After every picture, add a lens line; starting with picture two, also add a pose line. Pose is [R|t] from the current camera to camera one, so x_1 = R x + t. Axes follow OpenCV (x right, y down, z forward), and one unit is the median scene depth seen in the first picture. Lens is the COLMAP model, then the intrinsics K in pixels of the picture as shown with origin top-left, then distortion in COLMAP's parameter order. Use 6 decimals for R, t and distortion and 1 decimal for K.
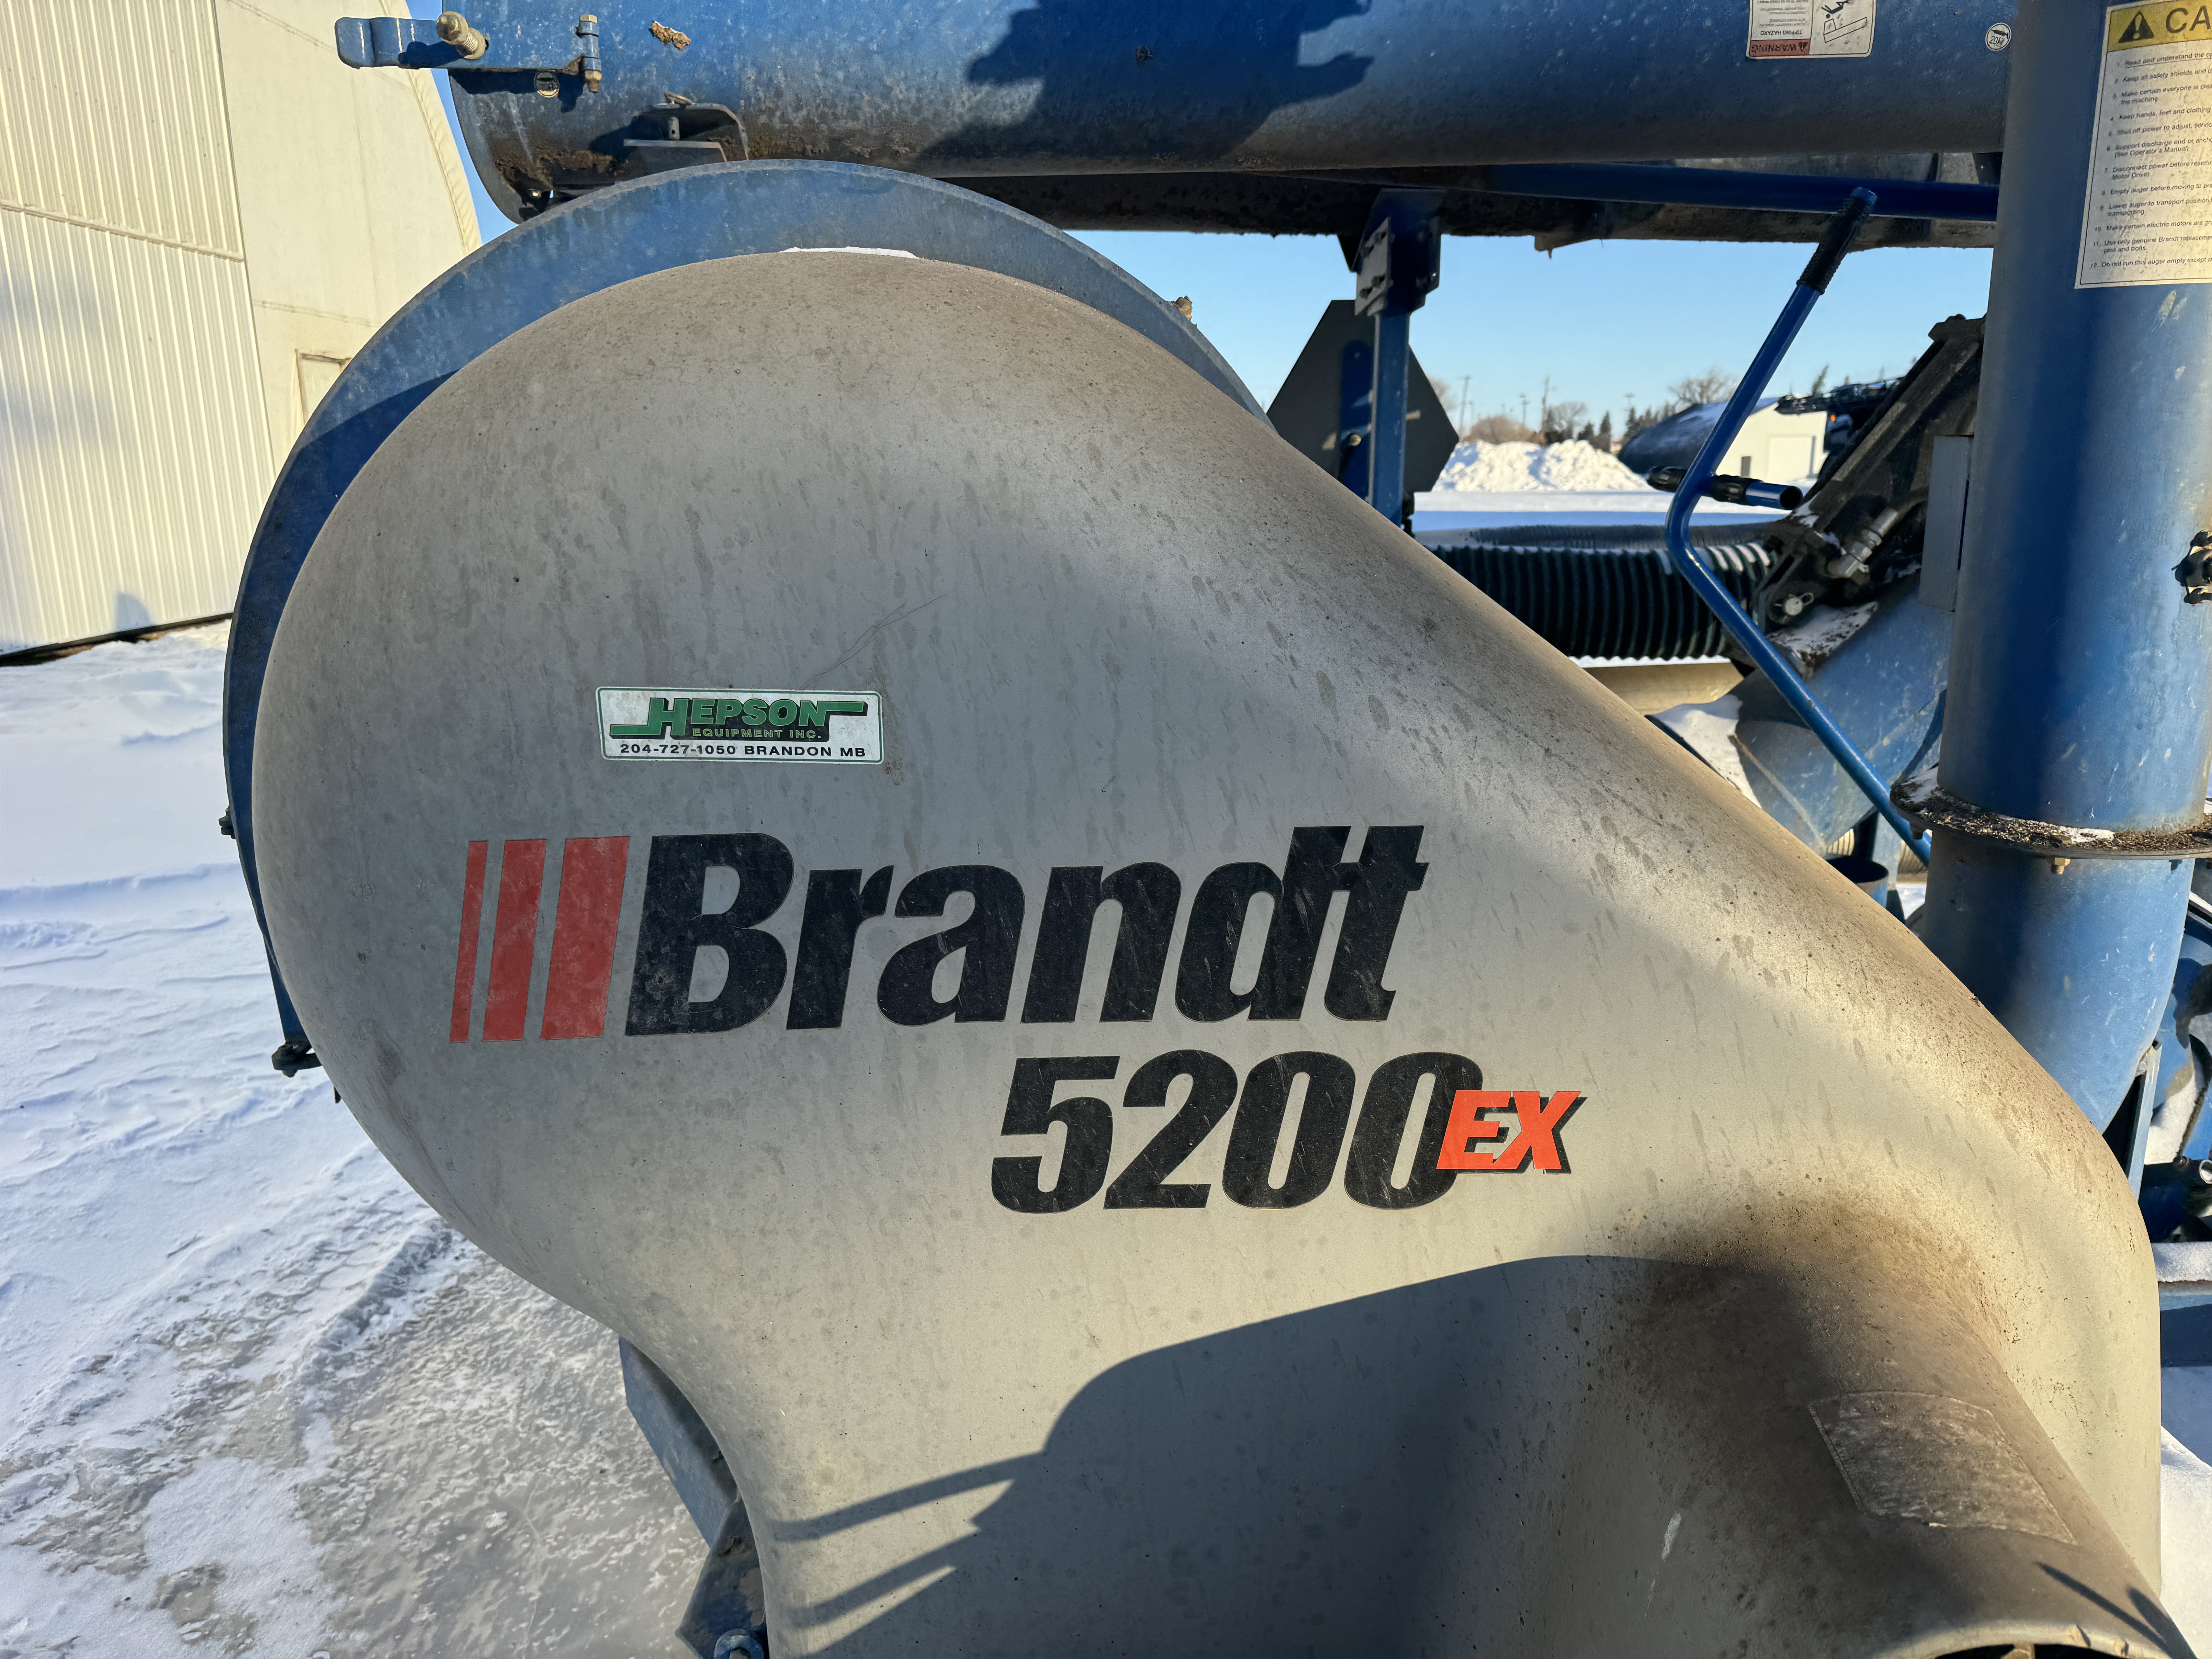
lens RADIAL K [[1509.2, 0, 1071.0], [0, 1509.2, 796.6], [0, 0, 1]] dist [0.083256, -0.084674]
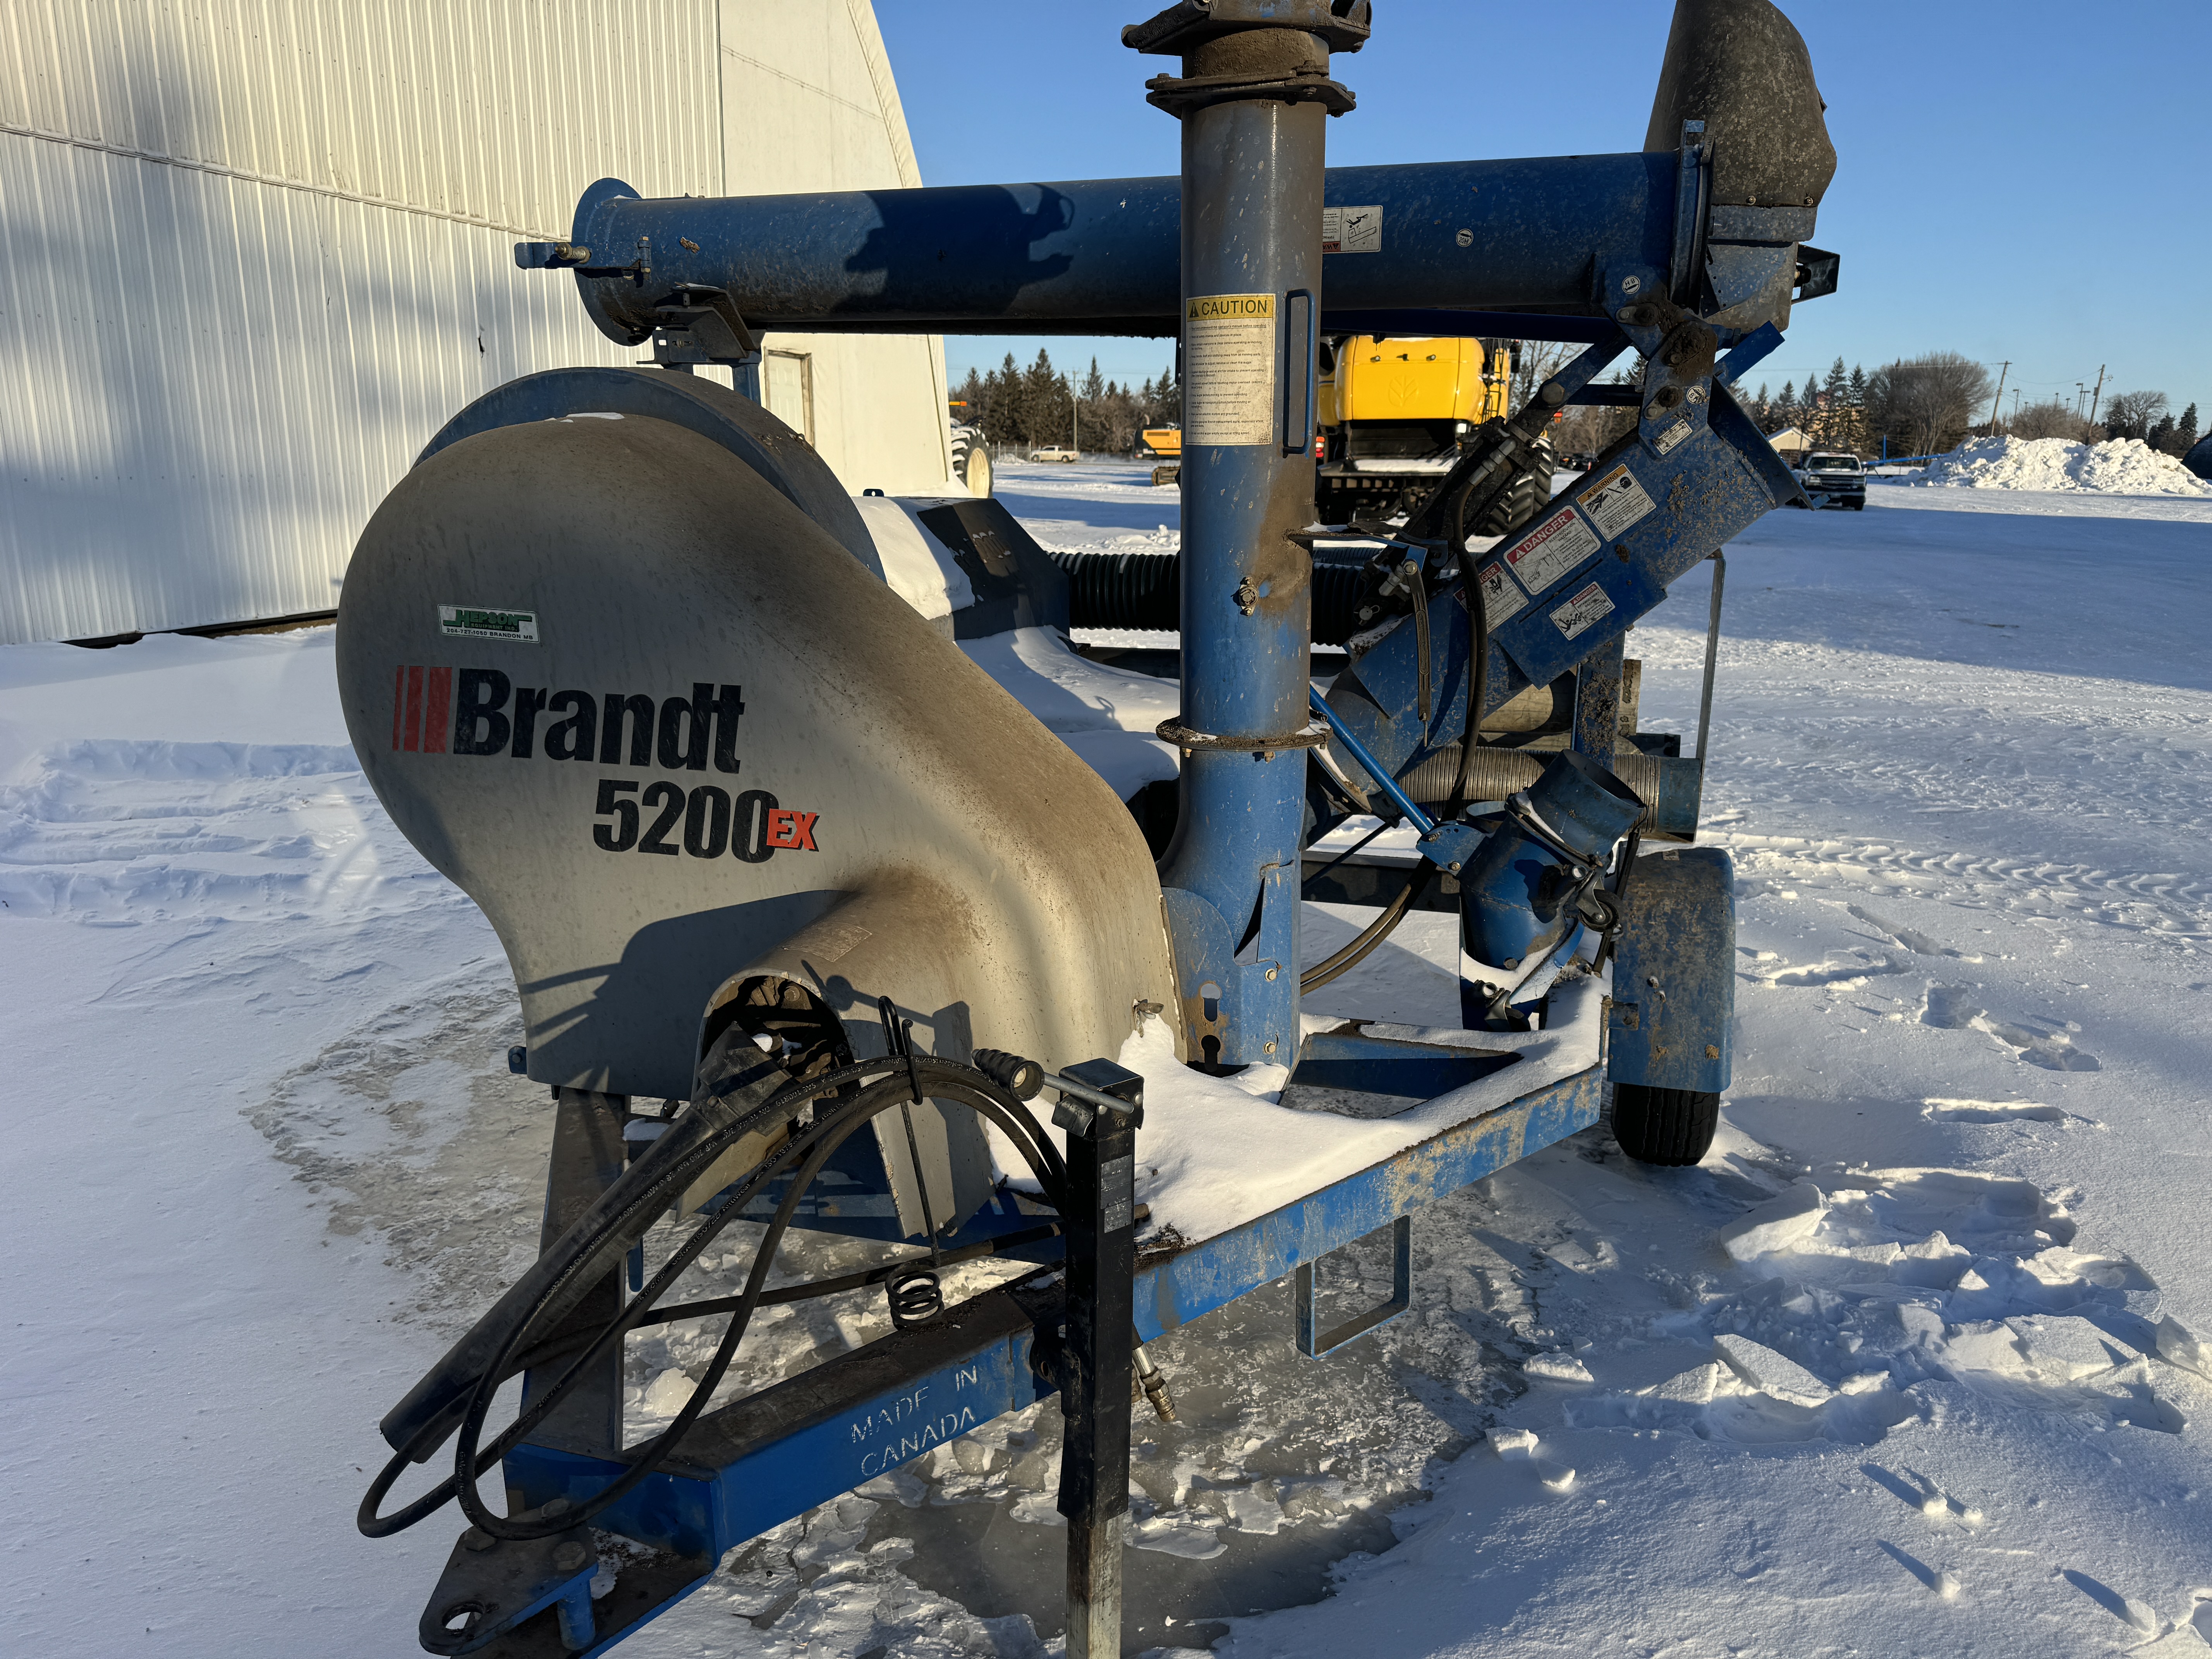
lens RADIAL K [[1509.2, 0, 1071.0], [0, 1509.2, 796.6], [0, 0, 1]] dist [0.083256, -0.084674]
pose [[0.955459, 0.089090, -0.281356, 1.287868], [-0.085573, 0.996024, 0.024789, 0.082264], [0.282445, 0.000391, 0.959283, -0.993261]]
